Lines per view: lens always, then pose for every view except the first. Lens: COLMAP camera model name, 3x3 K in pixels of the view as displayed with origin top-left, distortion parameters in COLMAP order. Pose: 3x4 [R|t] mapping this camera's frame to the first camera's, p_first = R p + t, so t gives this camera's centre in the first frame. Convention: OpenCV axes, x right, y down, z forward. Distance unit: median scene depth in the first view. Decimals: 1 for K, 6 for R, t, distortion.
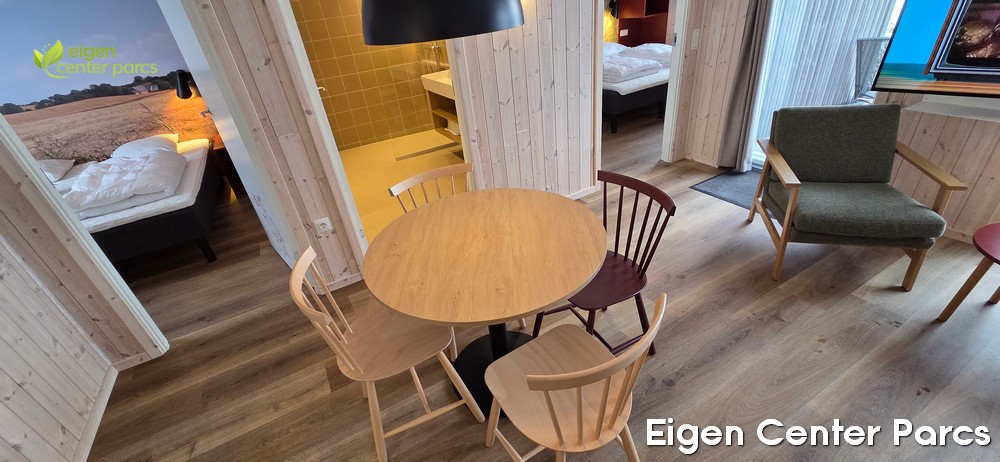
lens RADIAL K [[407.6, 0, 497.7], [0, 407.6, 232.9], [0, 0, 1]] dist [0.007142, -0.002298]
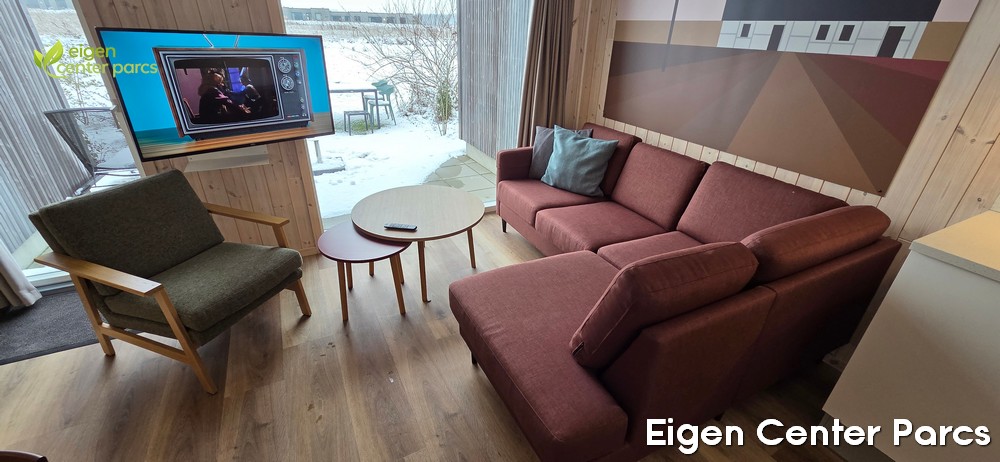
lens RADIAL K [[407.6, 0, 497.7], [0, 407.6, 234.5], [0, 0, 1]] dist [0.007142, -0.002298]
pose [[0.040761, -0.355211, 0.933897, 0.055465], [0.487379, 0.823005, 0.291761, -0.080942], [-0.872239, 0.443270, 0.206669, 0.174500]]
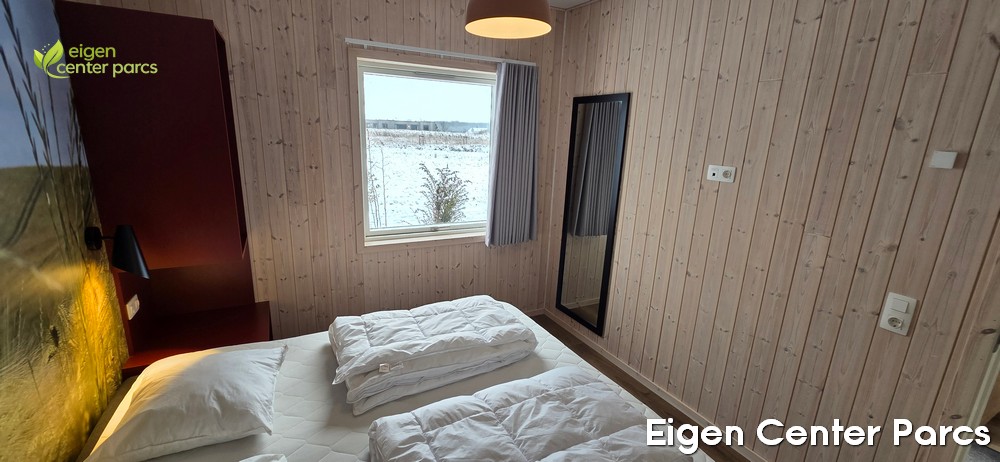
lens RADIAL K [[407.6, 0, 502.6], [0, 407.6, 235.7], [0, 0, 1]] dist [0.007142, -0.002298]
pose [[0.025615, -0.142110, 0.989519, -1.727767], [0.487011, 0.866211, 0.111794, -0.329263], [-0.873020, 0.479044, 0.091398, 0.842277]]
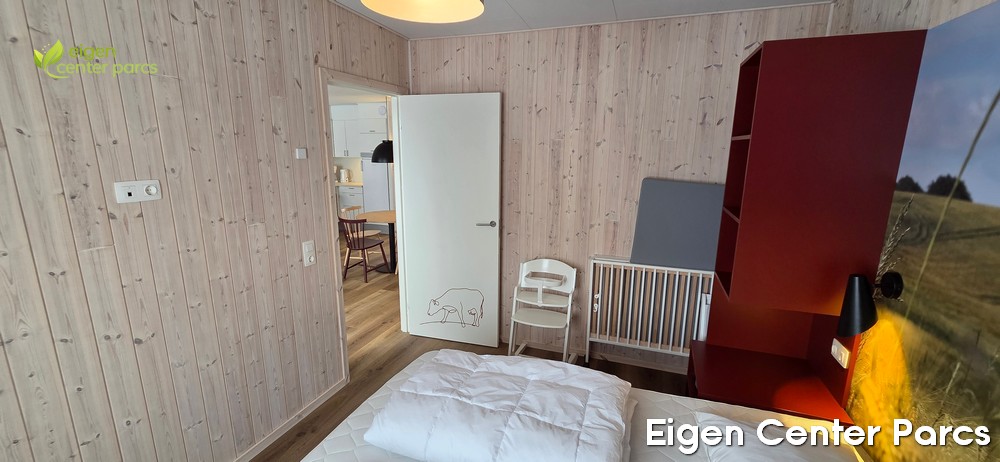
lens RADIAL K [[407.6, 0, 492.7], [0, 407.6, 233.6], [0, 0, 1]] dist [0.007142, -0.002298]
pose [[-0.767887, 0.227308, -0.598900, -0.917908], [-0.270263, 0.732684, 0.624605, -0.606010], [0.580782, 0.641487, -0.501185, 1.123867]]
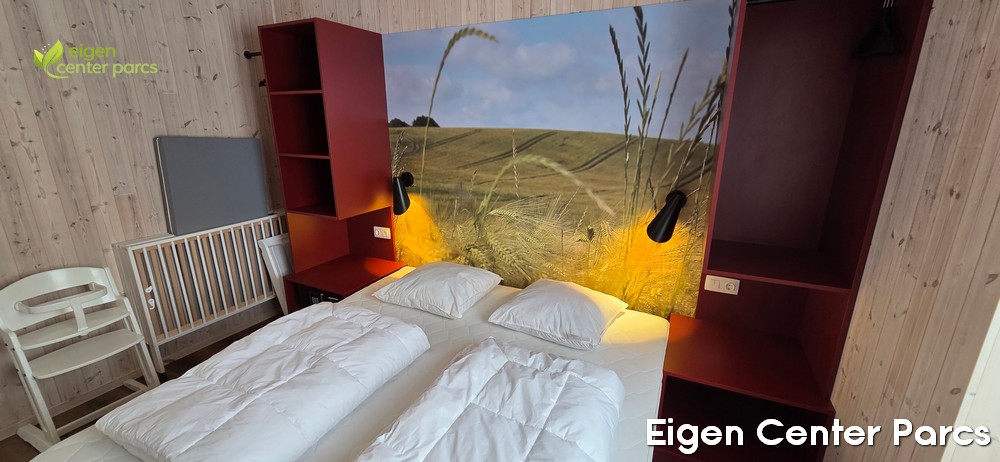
lens RADIAL K [[407.6, 0, 500.0], [0, 407.6, 235.8], [0, 0, 1]] dist [0.007142, -0.002298]
pose [[0.553079, 0.326701, -0.766401, -0.693590], [-0.481881, 0.875862, 0.025609, -0.360131], [0.679628, 0.355150, 0.641852, 0.748067]]
